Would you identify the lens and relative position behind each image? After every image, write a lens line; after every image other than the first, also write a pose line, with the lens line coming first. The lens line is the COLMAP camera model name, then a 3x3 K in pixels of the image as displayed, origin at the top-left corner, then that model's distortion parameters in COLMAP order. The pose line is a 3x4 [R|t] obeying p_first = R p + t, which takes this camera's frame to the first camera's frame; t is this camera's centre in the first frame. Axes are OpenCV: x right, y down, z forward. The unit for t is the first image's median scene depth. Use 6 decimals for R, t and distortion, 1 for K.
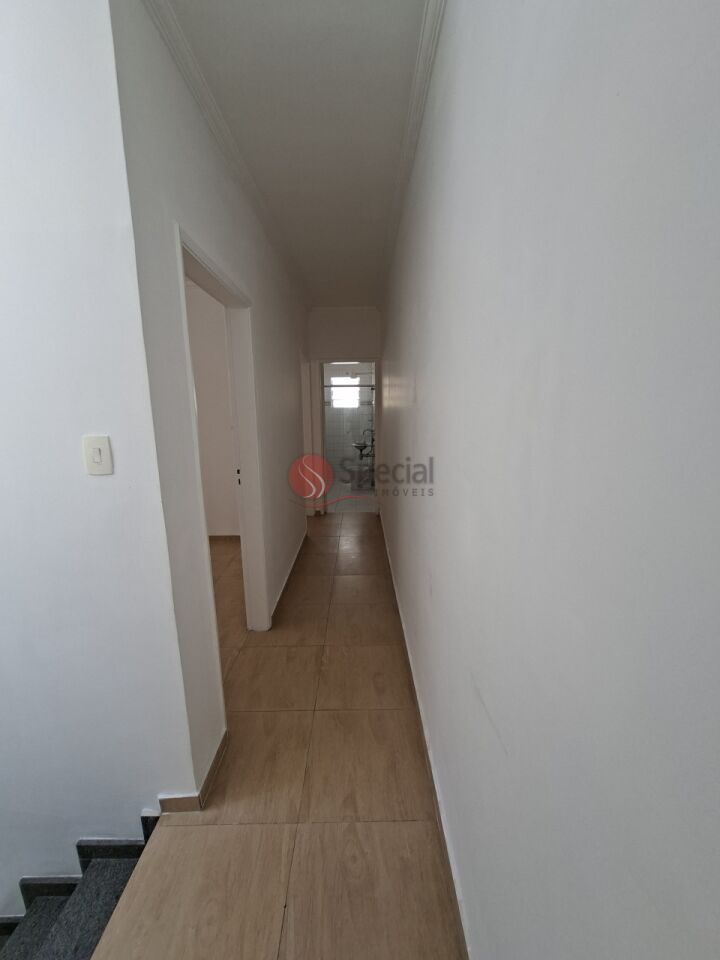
lens RADIAL K [[379.0, 0, 362.9], [0, 379.0, 483.0], [0, 0, 1]] dist [0.000122, 0.000064]
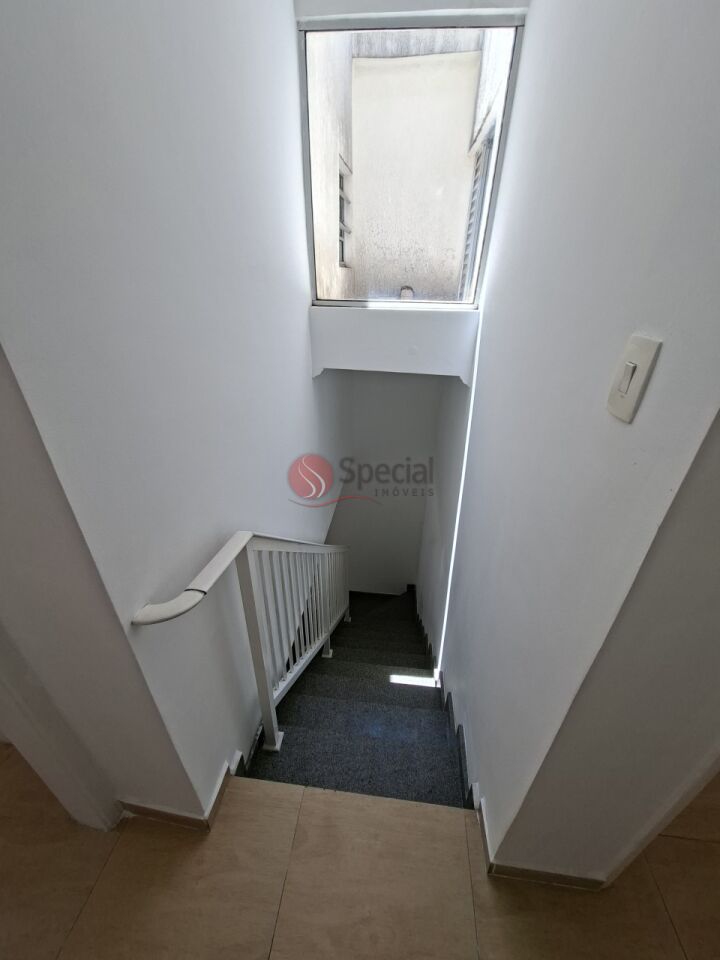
lens RADIAL K [[379.0, 0, 362.9], [0, 379.0, 483.0], [0, 0, 1]] dist [0.000122, 0.000064]
pose [[-0.110405, 0.499035, -0.859520, -0.169206], [-0.215796, 0.832140, 0.510857, -0.136797], [0.970177, 0.241882, 0.015817, 0.680542]]
